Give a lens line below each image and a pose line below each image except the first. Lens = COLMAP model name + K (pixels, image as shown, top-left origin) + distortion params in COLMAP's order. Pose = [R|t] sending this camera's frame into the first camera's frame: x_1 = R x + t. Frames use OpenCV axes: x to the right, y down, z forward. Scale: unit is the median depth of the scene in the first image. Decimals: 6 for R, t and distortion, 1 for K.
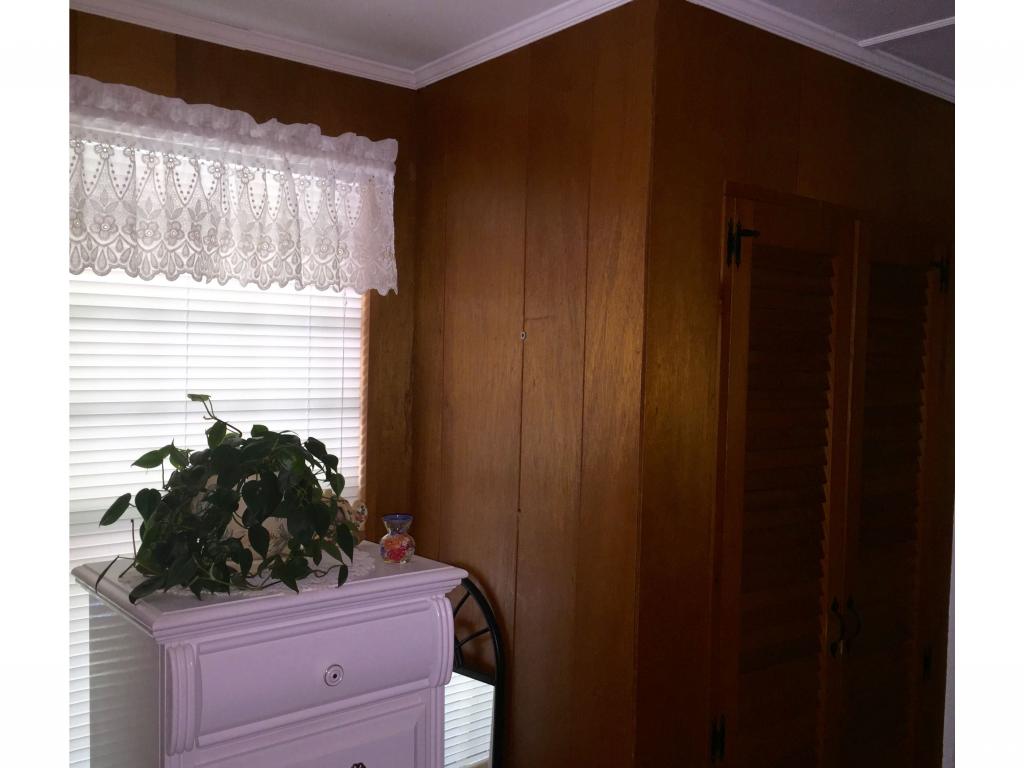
lens RADIAL K [[892.9, 0, 507.7], [0, 892.9, 381.6], [0, 0, 1]] dist [0.070421, -0.083200]
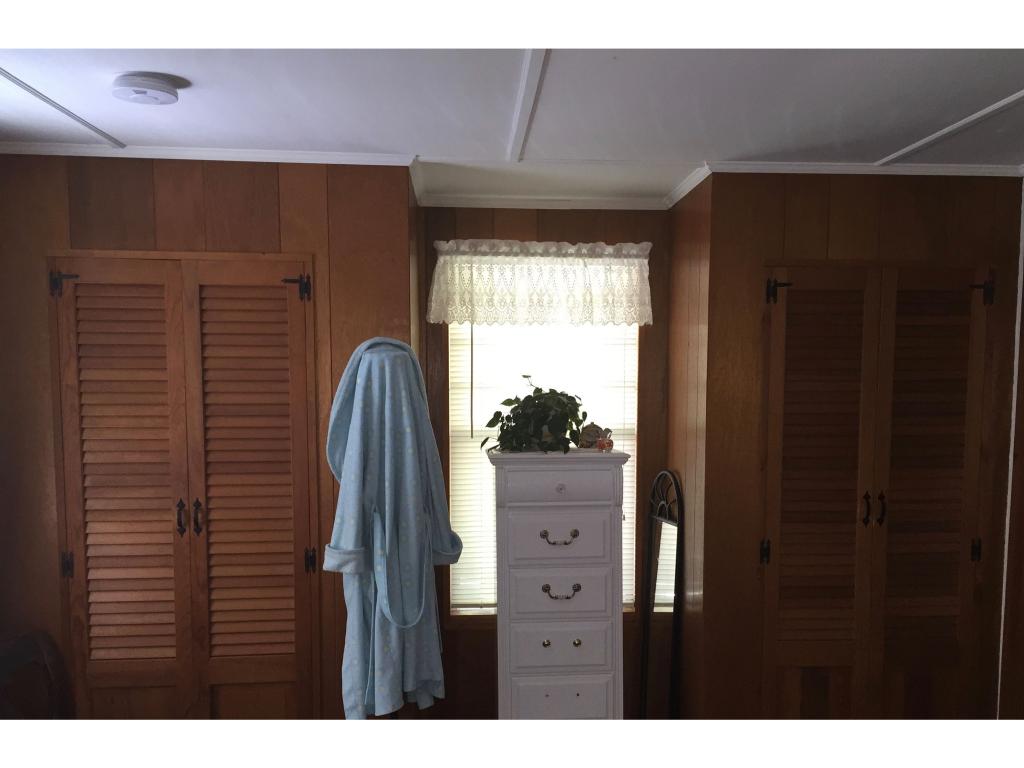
lens RADIAL K [[892.9, 0, 507.7], [0, 892.9, 381.6], [0, 0, 1]] dist [0.070421, -0.083200]
pose [[0.833181, -0.017478, -0.552724, 0.741629], [0.001774, 0.999580, -0.028935, 0.081184], [0.552997, 0.023127, 0.832862, -0.787361]]
